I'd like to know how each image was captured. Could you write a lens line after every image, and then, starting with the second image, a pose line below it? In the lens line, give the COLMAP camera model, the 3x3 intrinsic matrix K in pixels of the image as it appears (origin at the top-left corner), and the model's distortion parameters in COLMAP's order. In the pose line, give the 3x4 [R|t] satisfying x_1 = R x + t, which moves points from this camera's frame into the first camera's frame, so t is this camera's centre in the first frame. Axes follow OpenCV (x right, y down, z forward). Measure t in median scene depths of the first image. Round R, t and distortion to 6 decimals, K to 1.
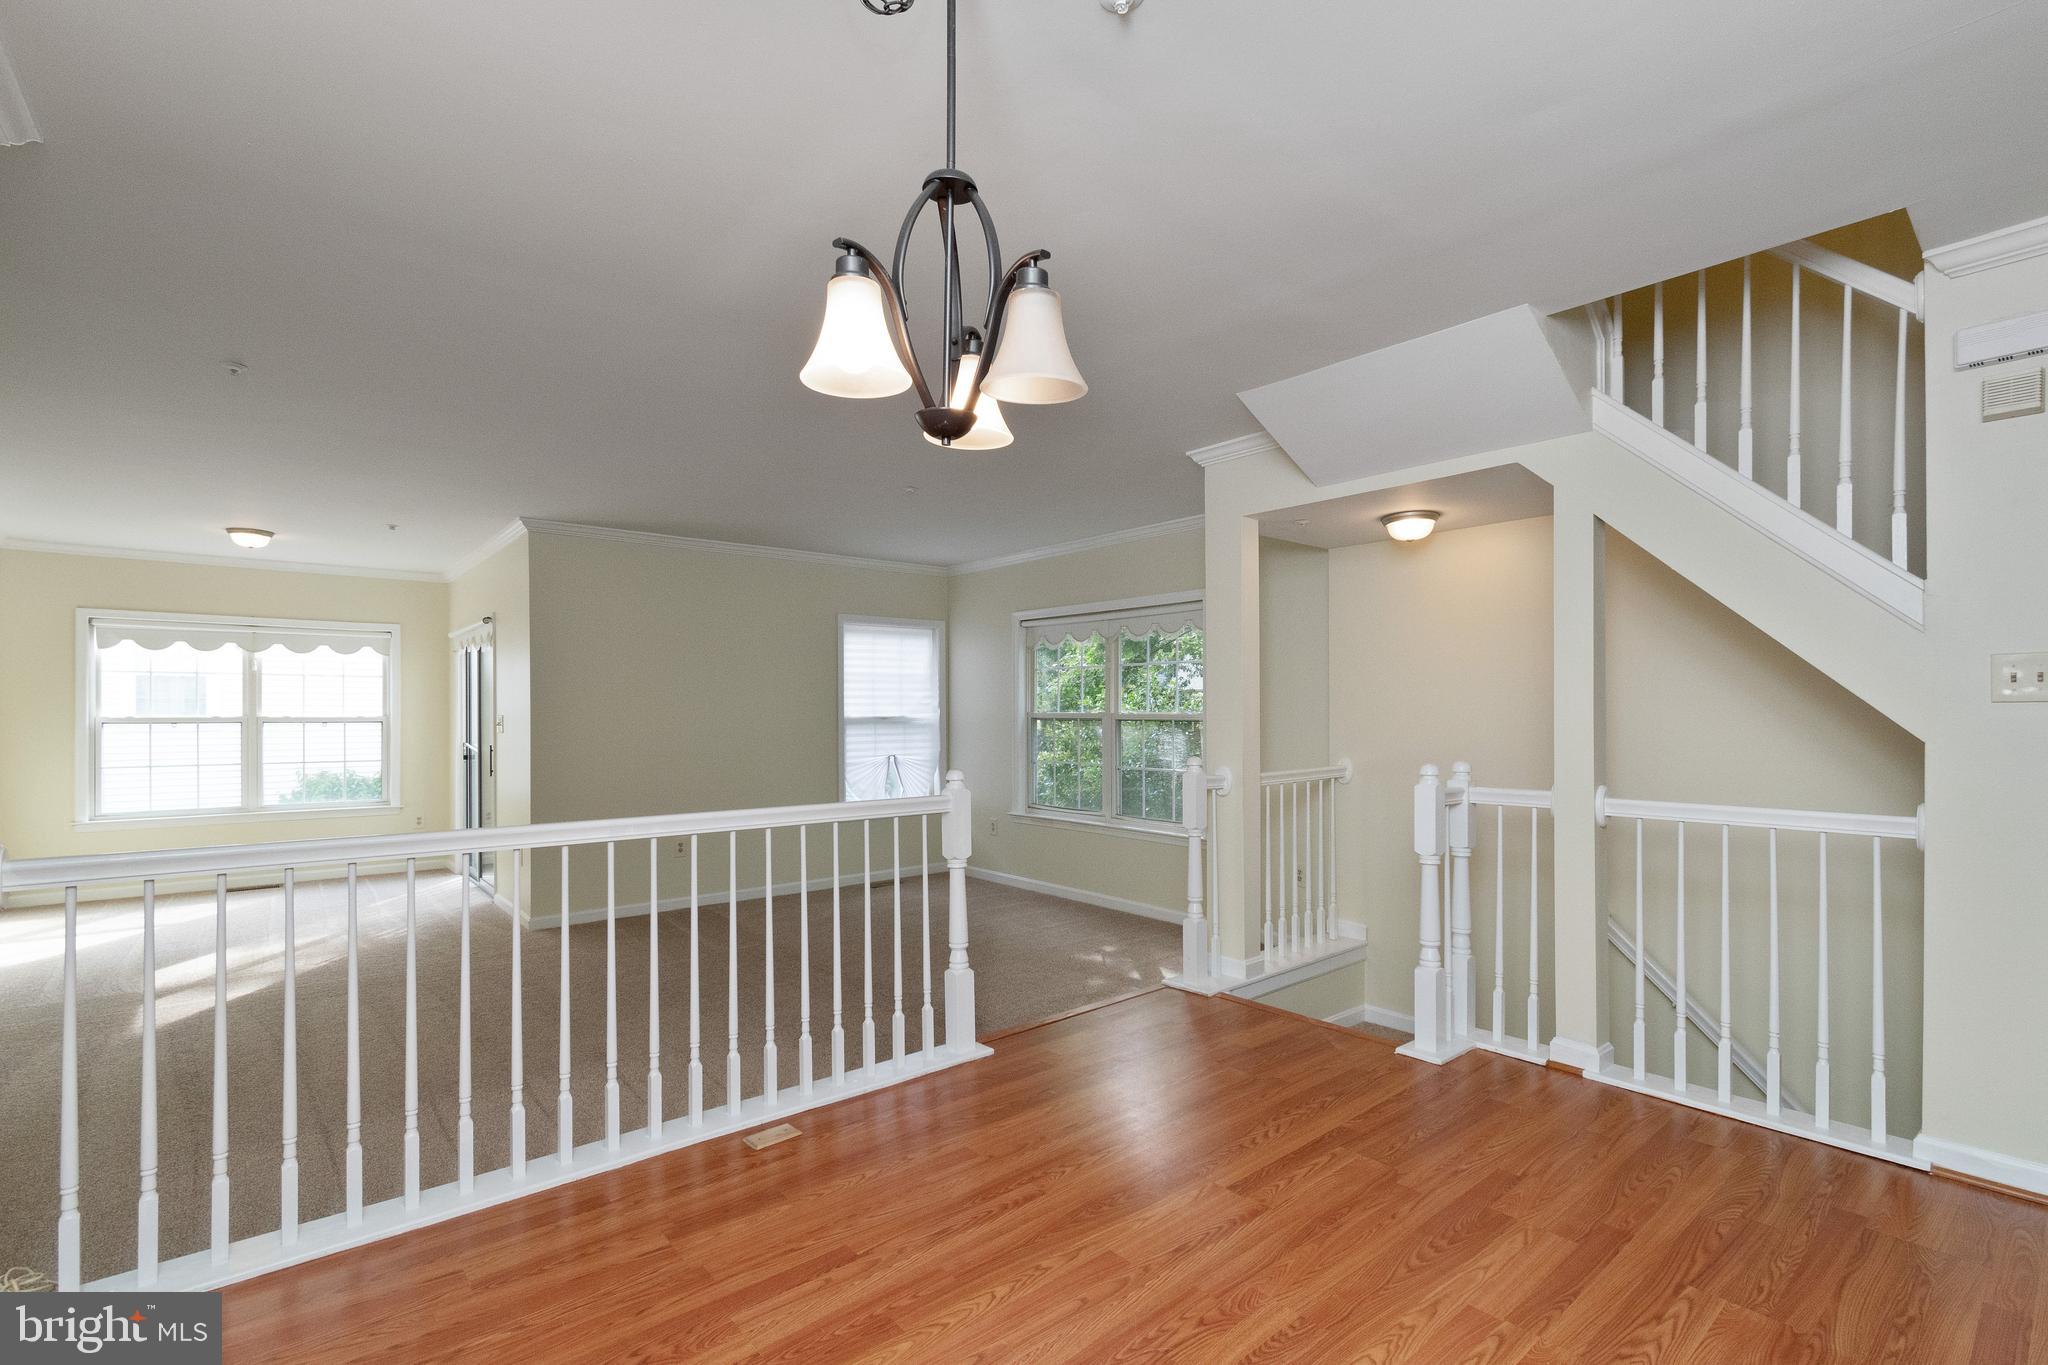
lens RADIAL K [[929.1, 0, 1035.1], [0, 929.1, 710.2], [0, 0, 1]] dist [0.001031, 0.000142]
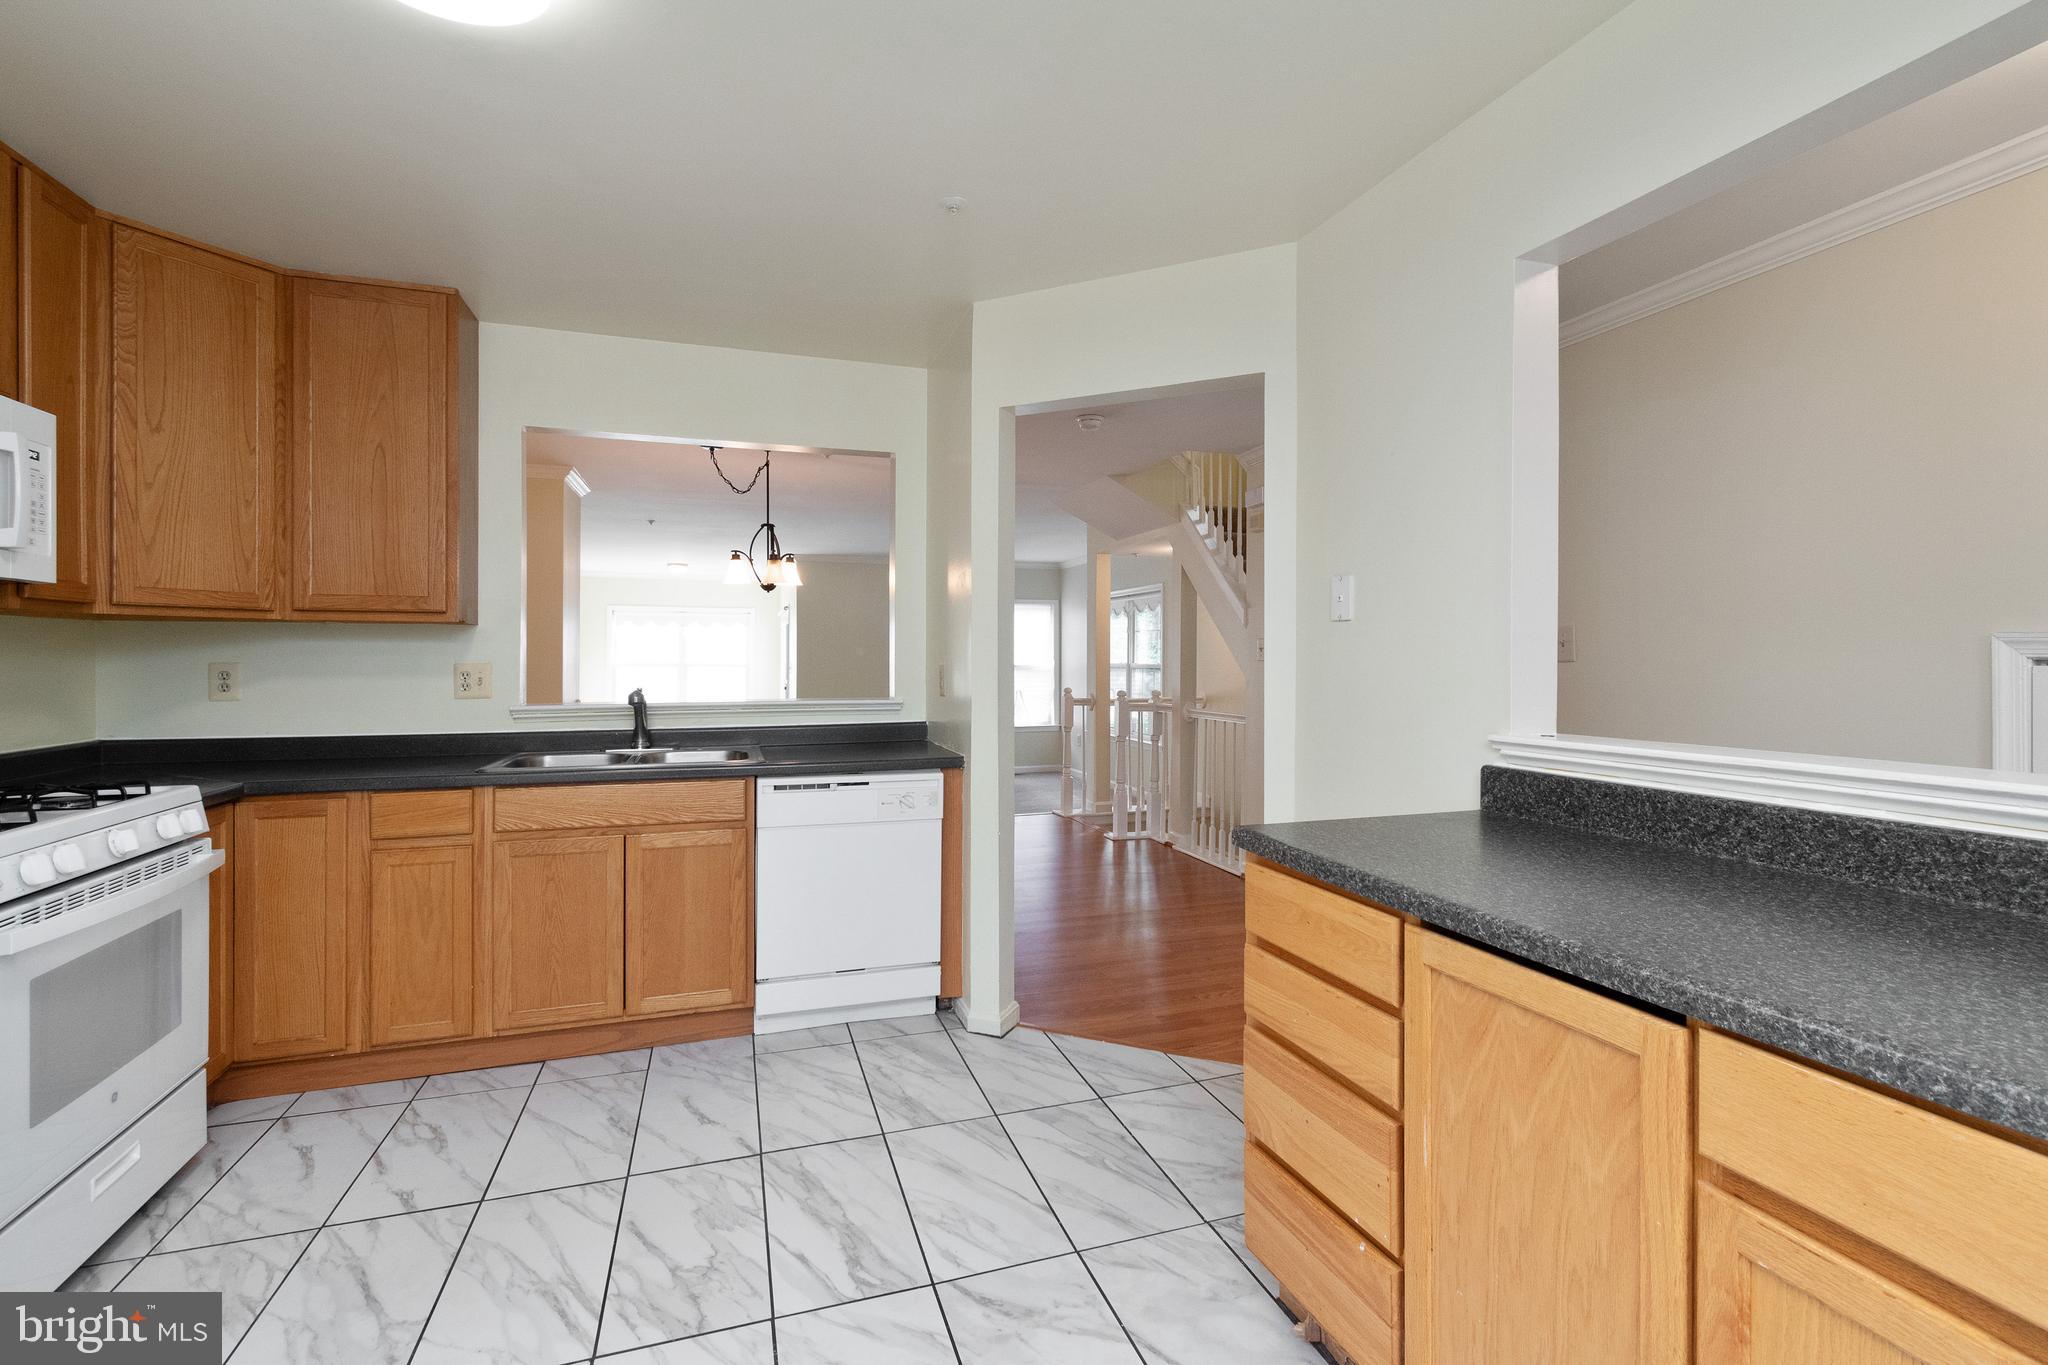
lens RADIAL K [[923.1, 0, 1031.1], [0, 923.1, 660.6], [0, 0, 1]] dist [0.000239, 0.000151]
pose [[0.928307, 0.006009, -0.371766, 0.648773], [-0.005931, 0.999981, 0.001354, -0.005968], [0.371767, 0.000948, 0.928326, -0.585854]]
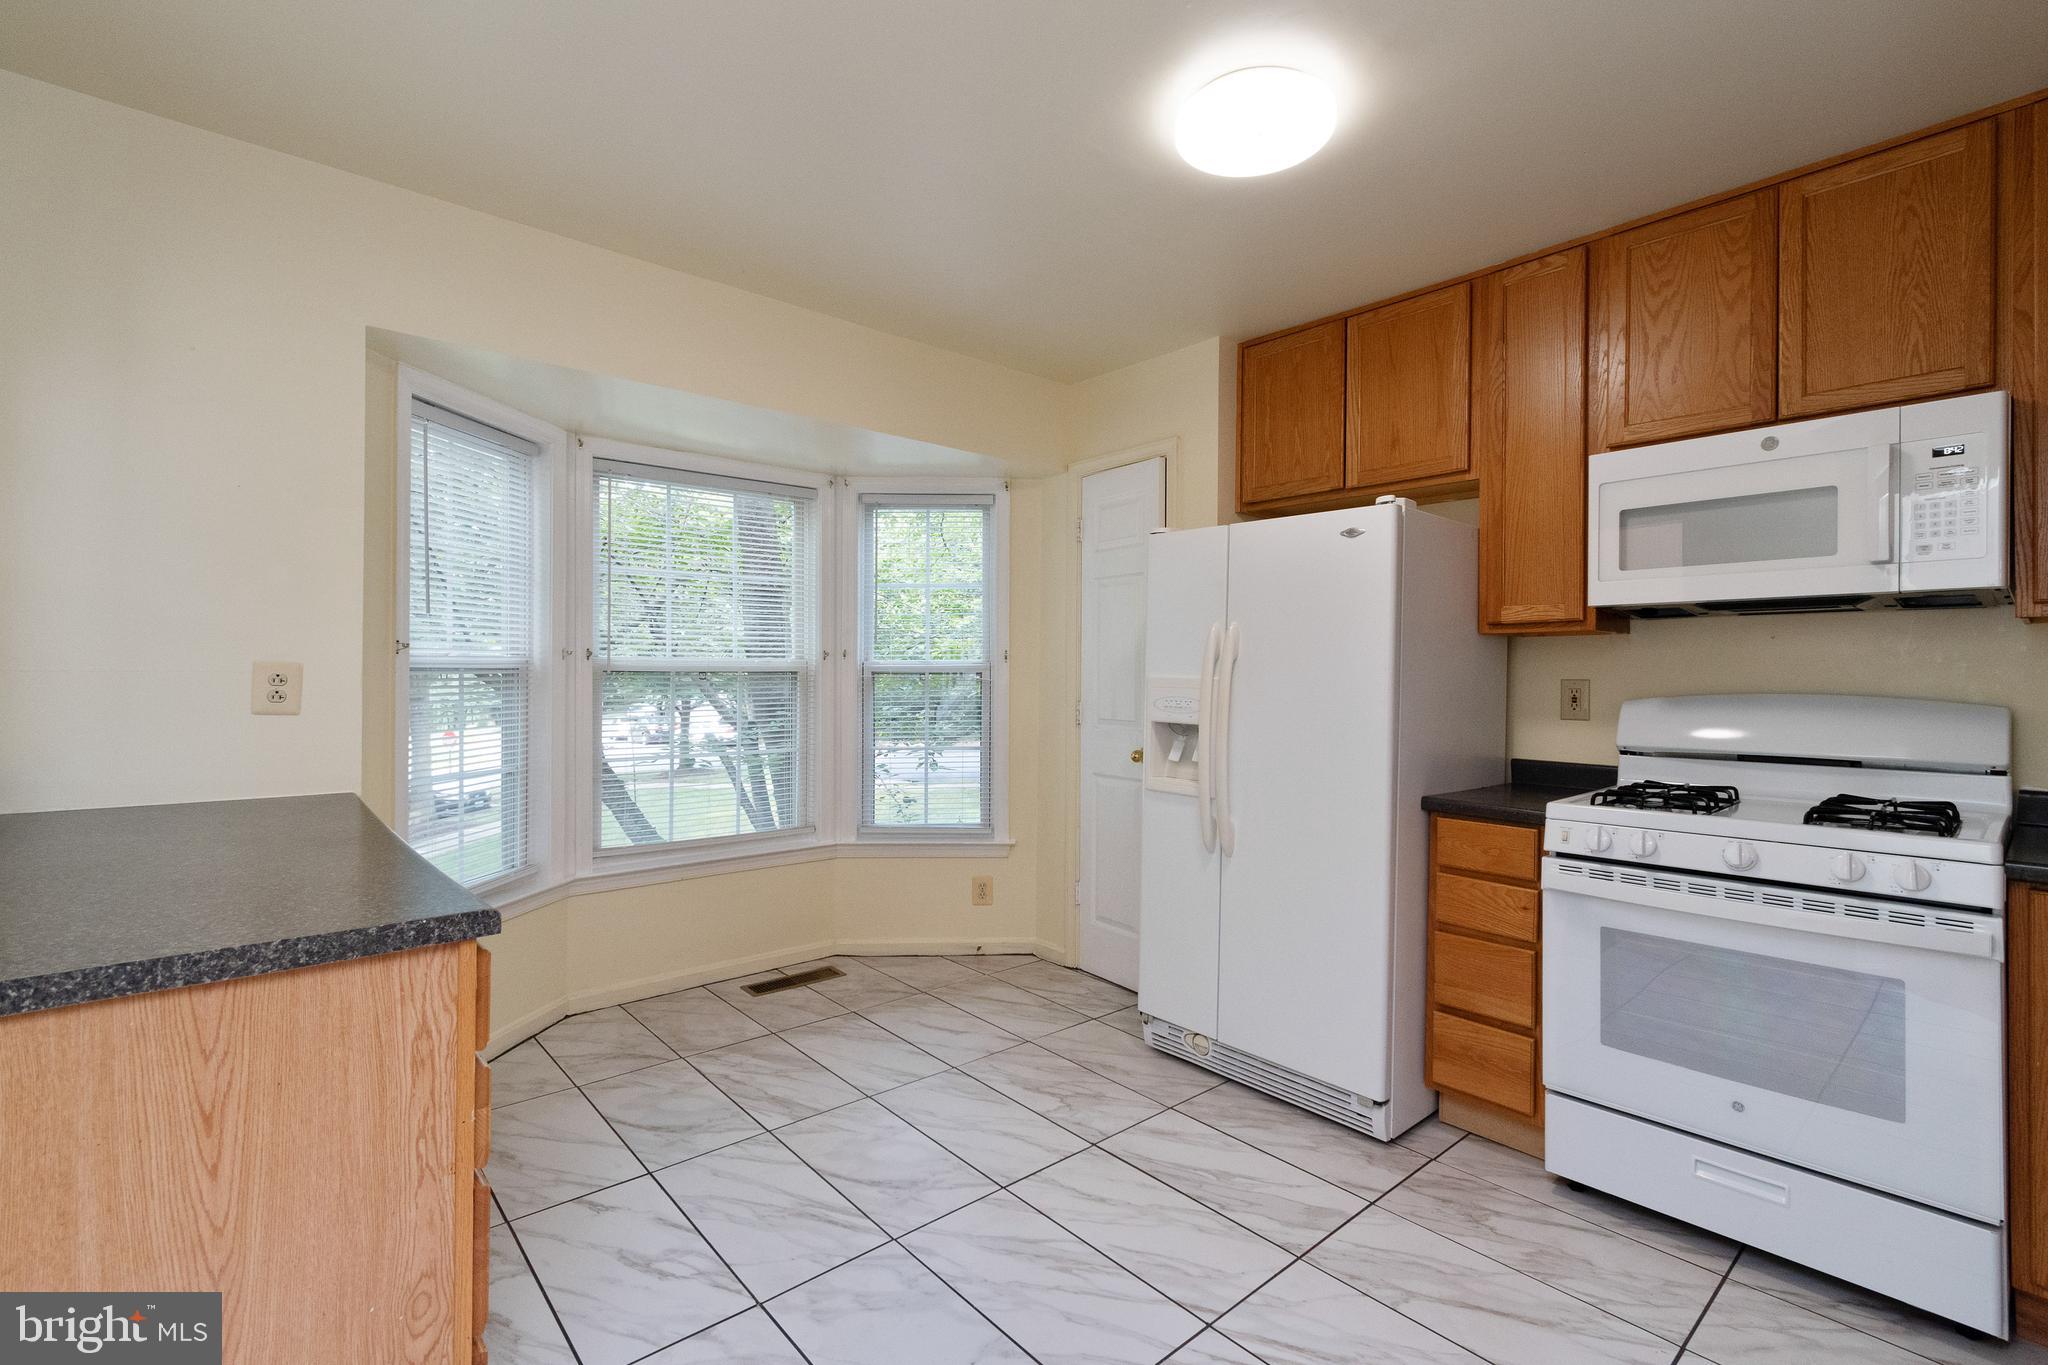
lens RADIAL K [[917.7, 0, 1034.1], [0, 917.7, 676.8], [0, 0, 1]] dist [-0.000341, -0.000278]
pose [[-0.999815, -0.003208, -0.018945, 0.455593], [-0.003202, 0.999995, -0.000342, -0.001193], [0.018946, -0.000282, -0.999820, 0.014322]]
